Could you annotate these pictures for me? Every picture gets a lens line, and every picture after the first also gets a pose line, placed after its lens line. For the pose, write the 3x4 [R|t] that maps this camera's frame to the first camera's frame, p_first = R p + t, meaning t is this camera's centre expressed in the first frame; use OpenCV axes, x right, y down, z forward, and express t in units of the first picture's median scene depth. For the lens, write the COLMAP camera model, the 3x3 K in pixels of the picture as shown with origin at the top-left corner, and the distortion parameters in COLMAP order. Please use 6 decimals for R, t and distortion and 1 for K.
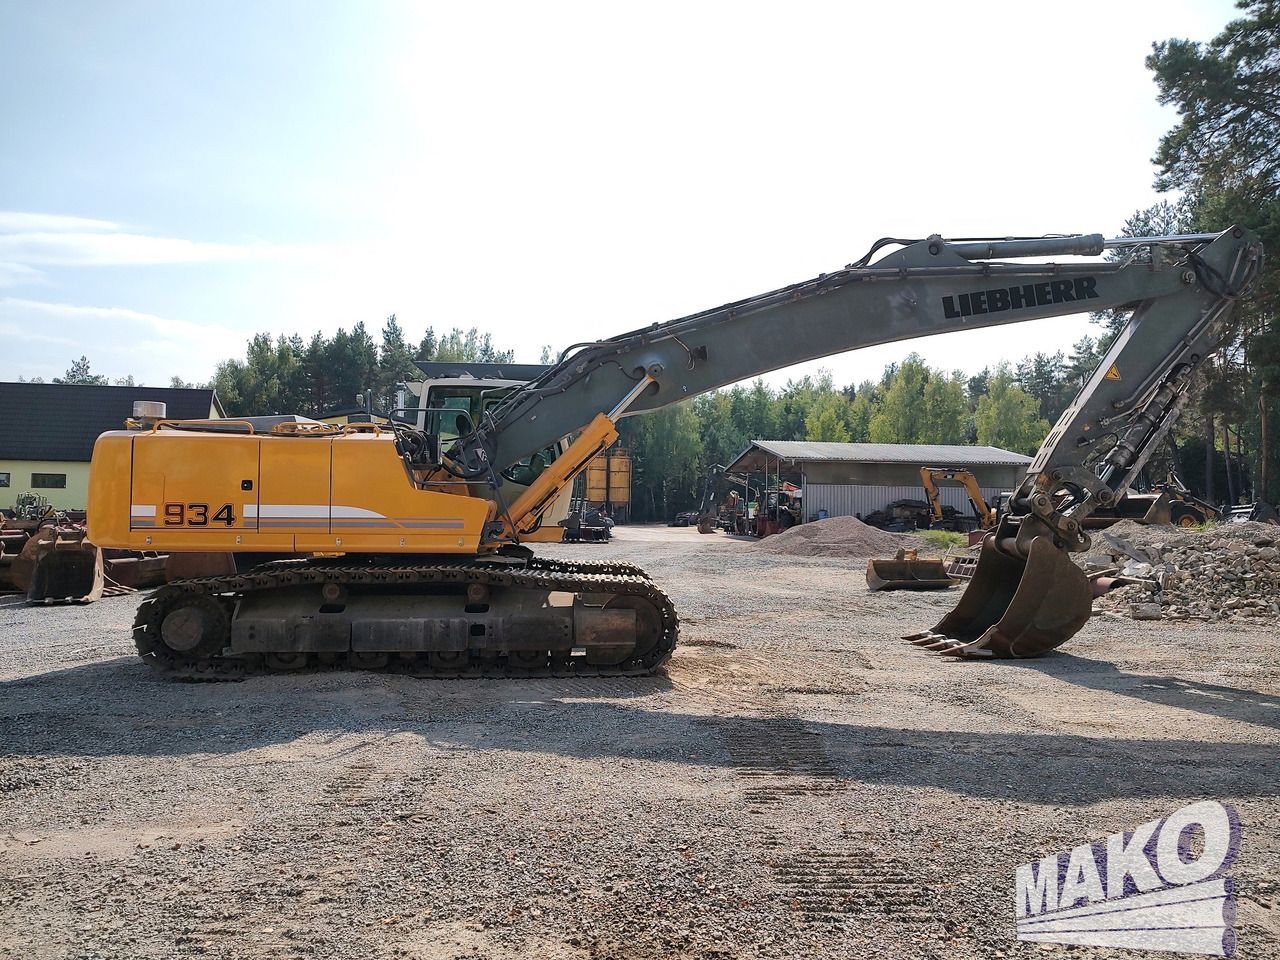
lens RADIAL K [[905.2, 0, 641.7], [0, 905.2, 472.5], [0, 0, 1]] dist [0.032319, -0.031297]
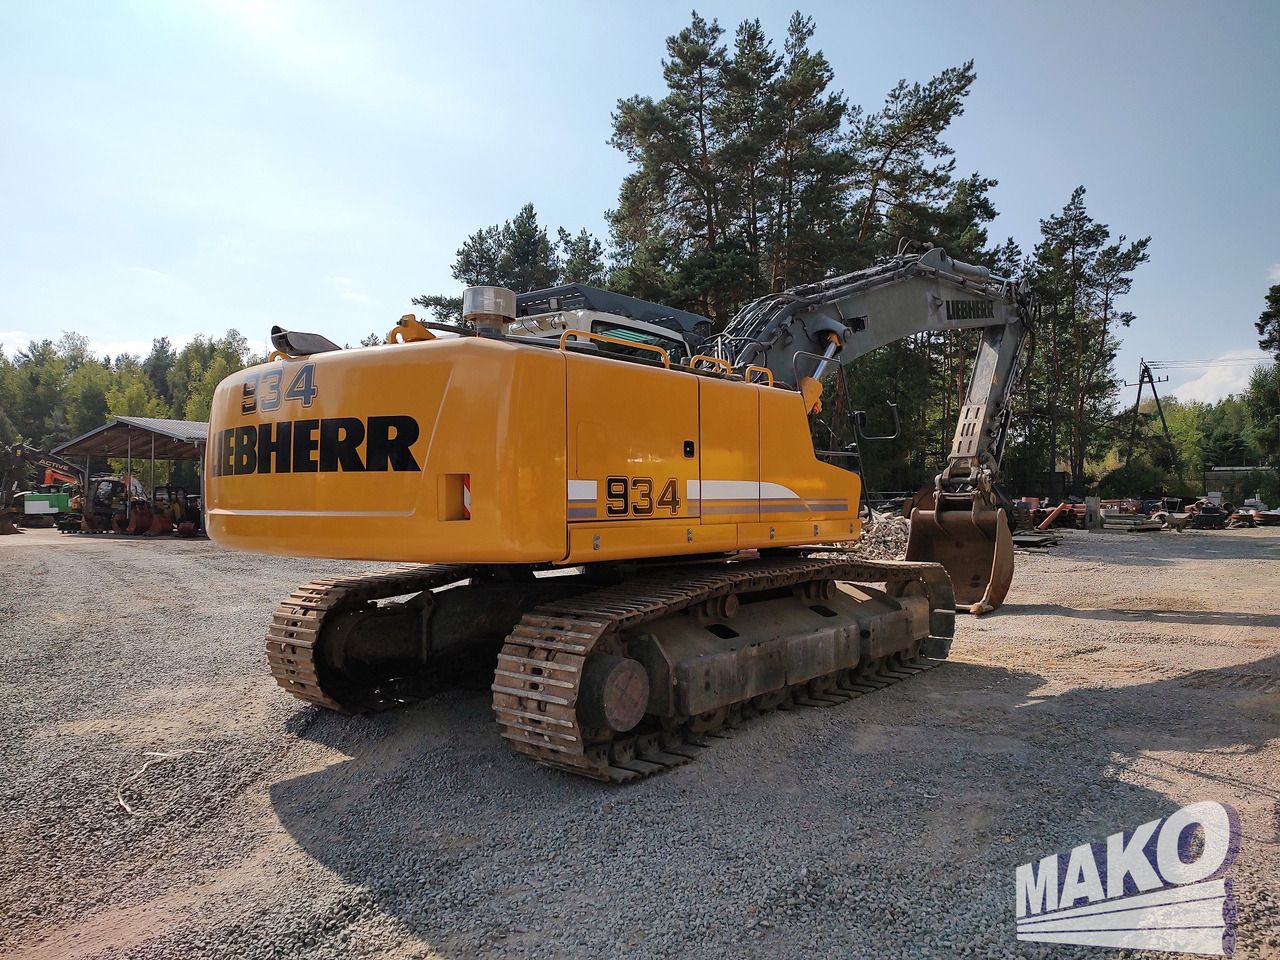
lens RADIAL K [[905.2, 0, 641.7], [0, 905.2, 472.5], [0, 0, 1]] dist [0.032319, -0.031297]
pose [[0.686994, 0.007276, 0.726627, -0.920339], [-0.015217, 0.999875, 0.004374, 0.028419], [-0.726504, -0.014063, 0.687018, 0.598729]]
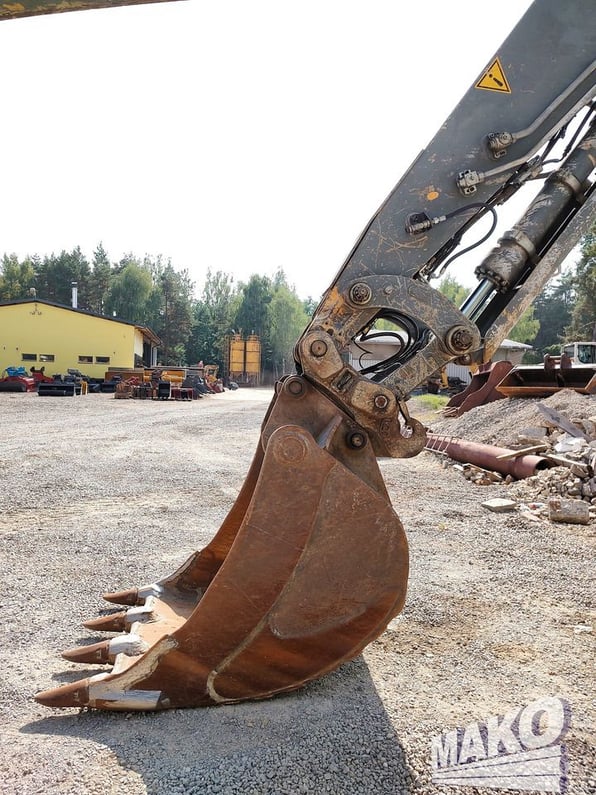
lens RADIAL K [[562.2, 0, 300.1], [0, 562.2, 394.6], [0, 0, 1]] dist [0.032319, -0.031297]
pose [[0.999767, 0.017300, 0.012875, 0.041349], [-0.018159, 0.997392, 0.069853, 0.003476], [-0.011633, -0.070070, 0.997474, 0.069366]]
